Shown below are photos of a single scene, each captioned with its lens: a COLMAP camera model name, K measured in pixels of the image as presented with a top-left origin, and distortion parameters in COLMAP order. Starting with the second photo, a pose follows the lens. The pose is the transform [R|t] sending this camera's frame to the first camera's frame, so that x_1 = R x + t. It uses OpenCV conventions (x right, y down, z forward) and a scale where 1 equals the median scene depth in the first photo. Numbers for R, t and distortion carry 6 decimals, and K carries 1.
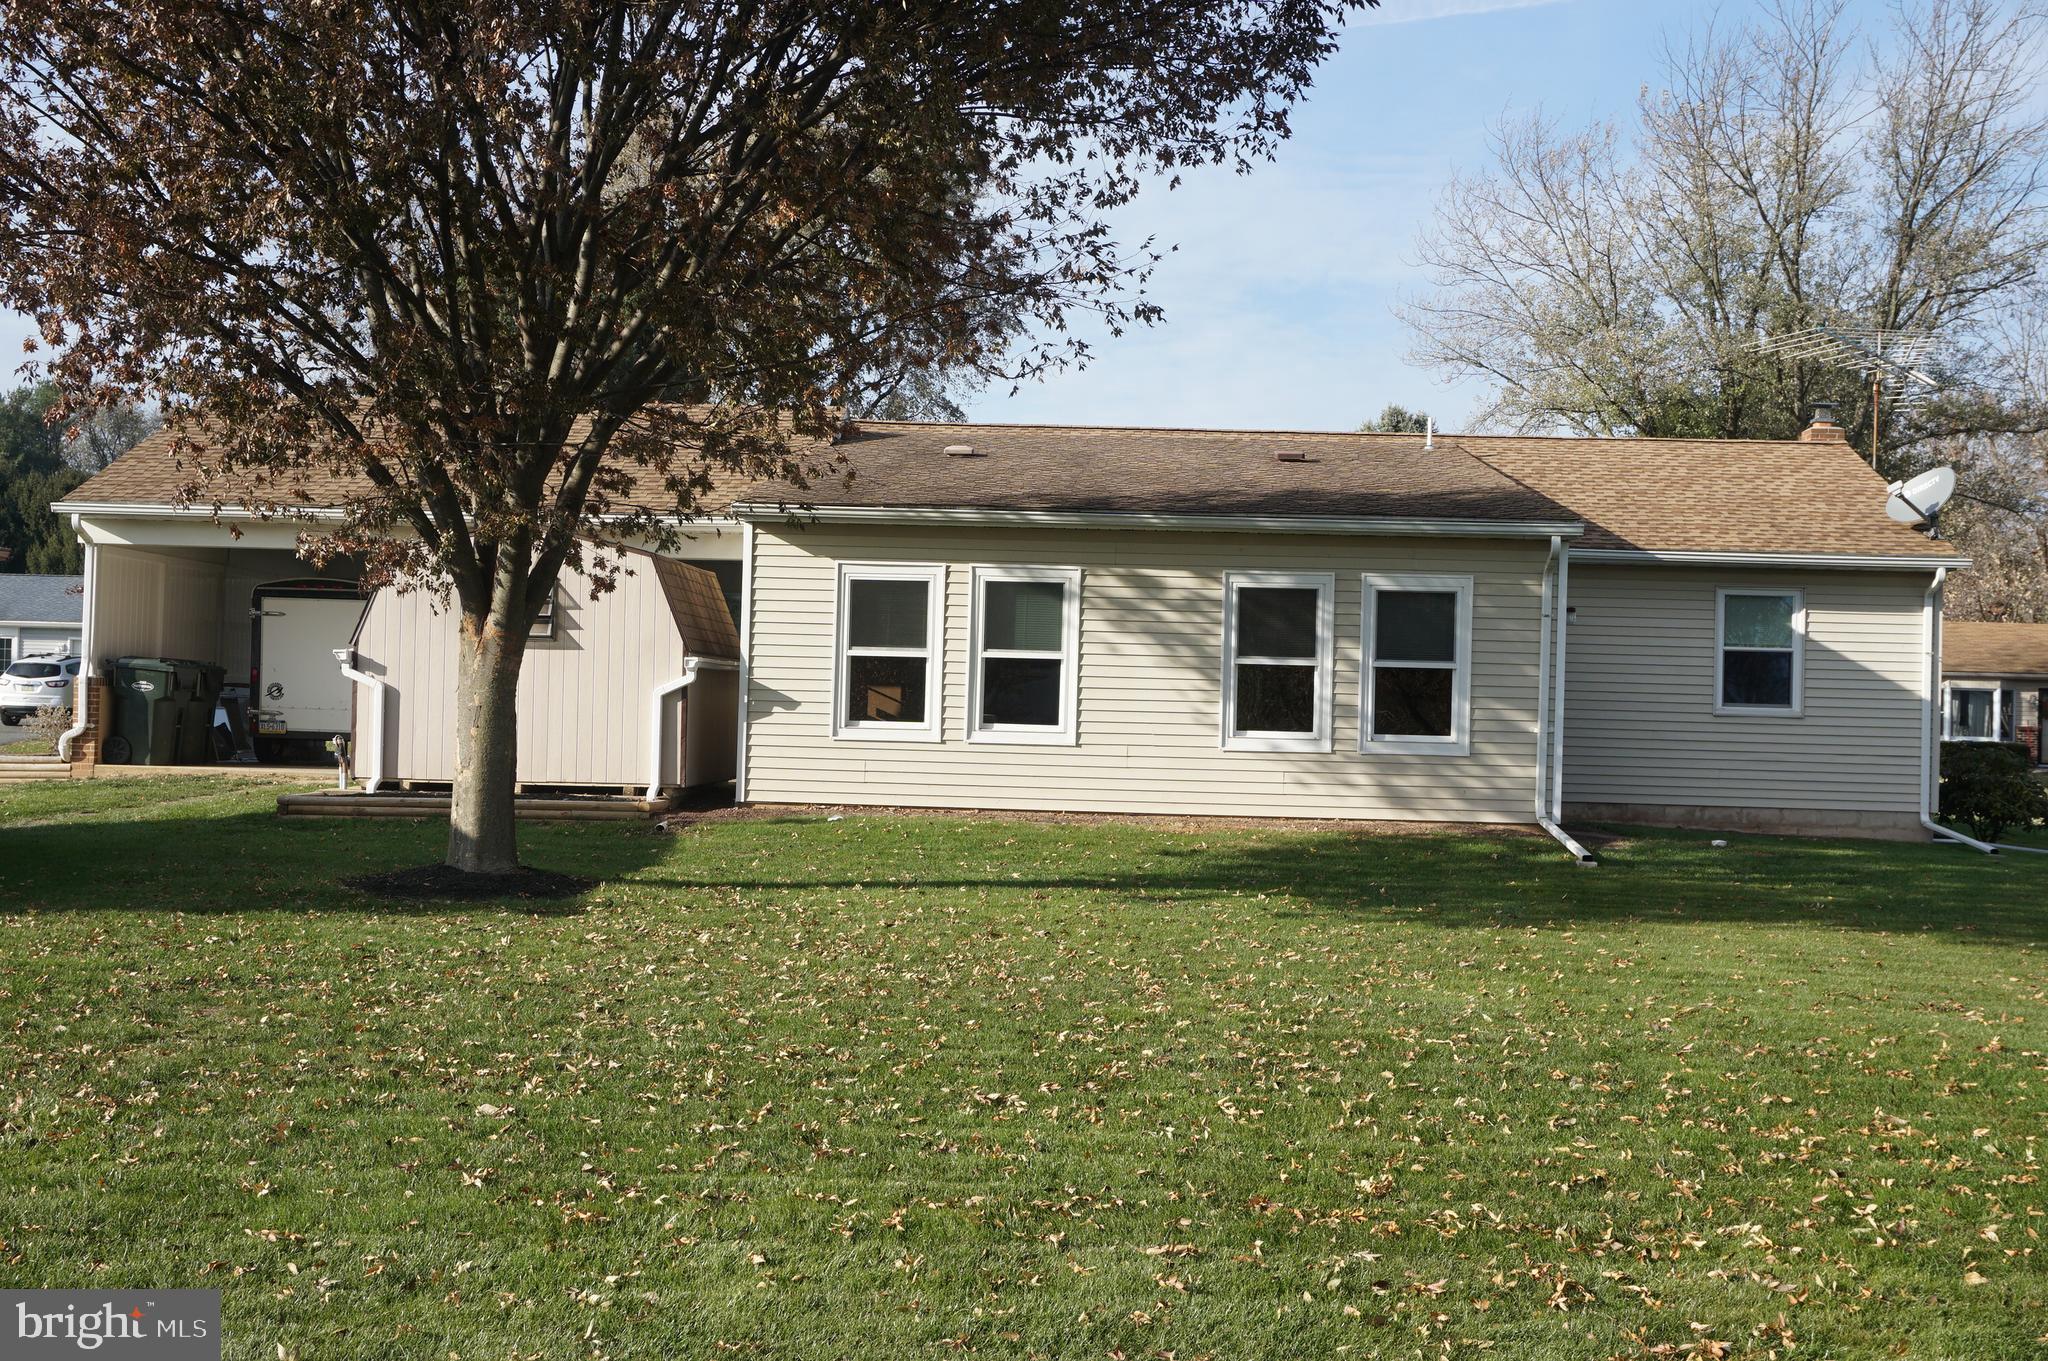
lens RADIAL K [[2364.7, 0, 1024.0], [0, 2364.7, 680.5], [0, 0, 1]] dist [-0.016901, -0.006848]
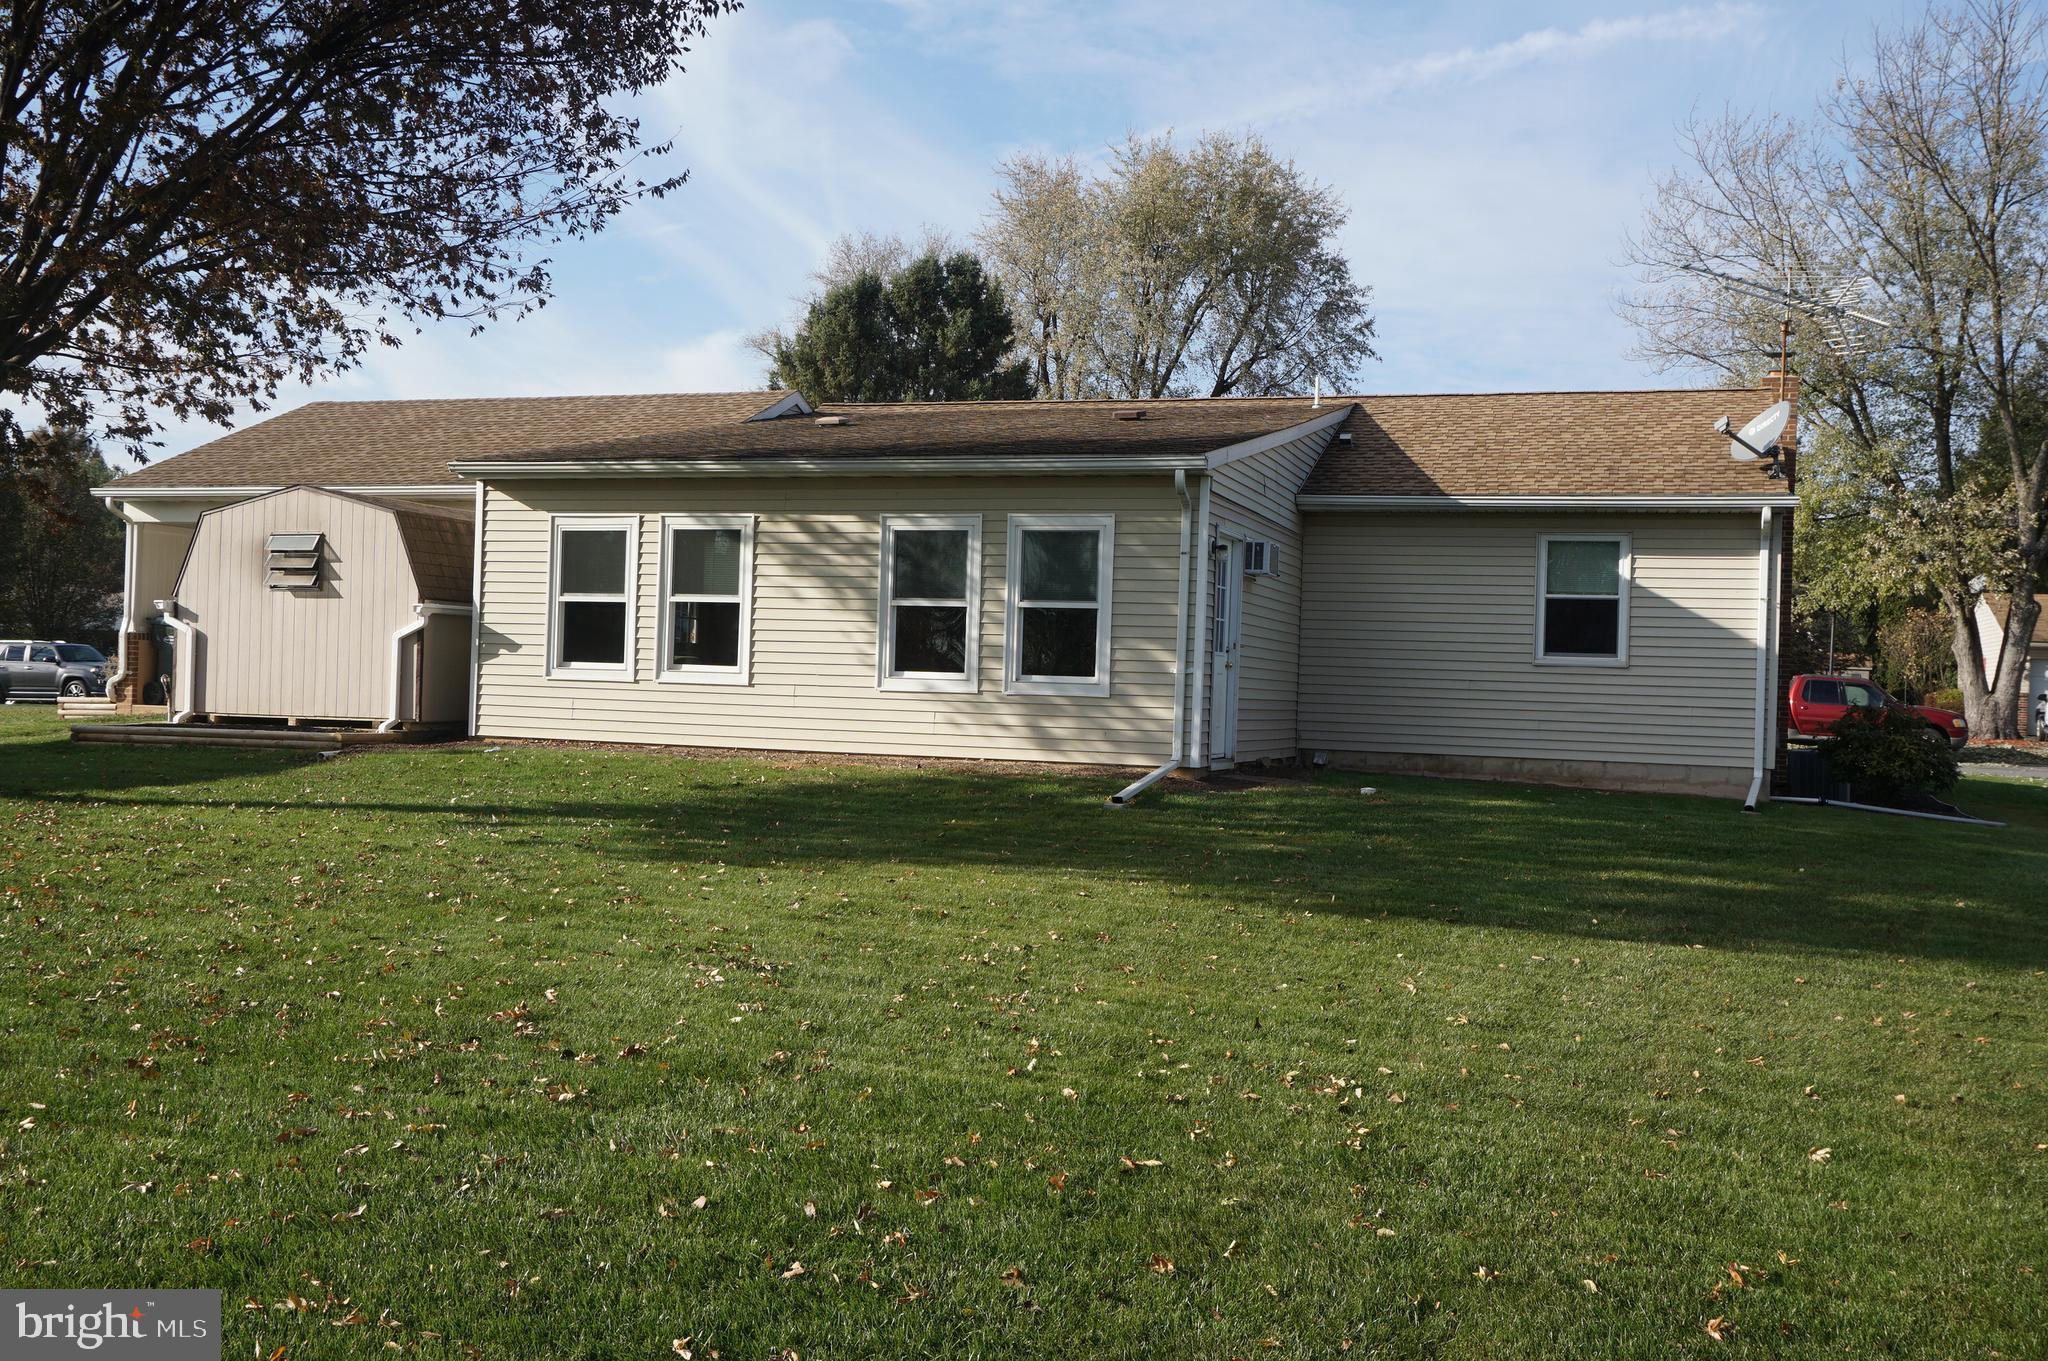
lens RADIAL K [[1950.5, 0, 1024.0], [0, 1950.5, 680.5], [0, 0, 1]] dist [-0.059485, 0.007707]
pose [[0.960171, 0.002521, -0.279402, 0.376374], [-0.001188, 0.999987, 0.004942, 0.020896], [0.279411, -0.004413, 0.960161, 0.209545]]
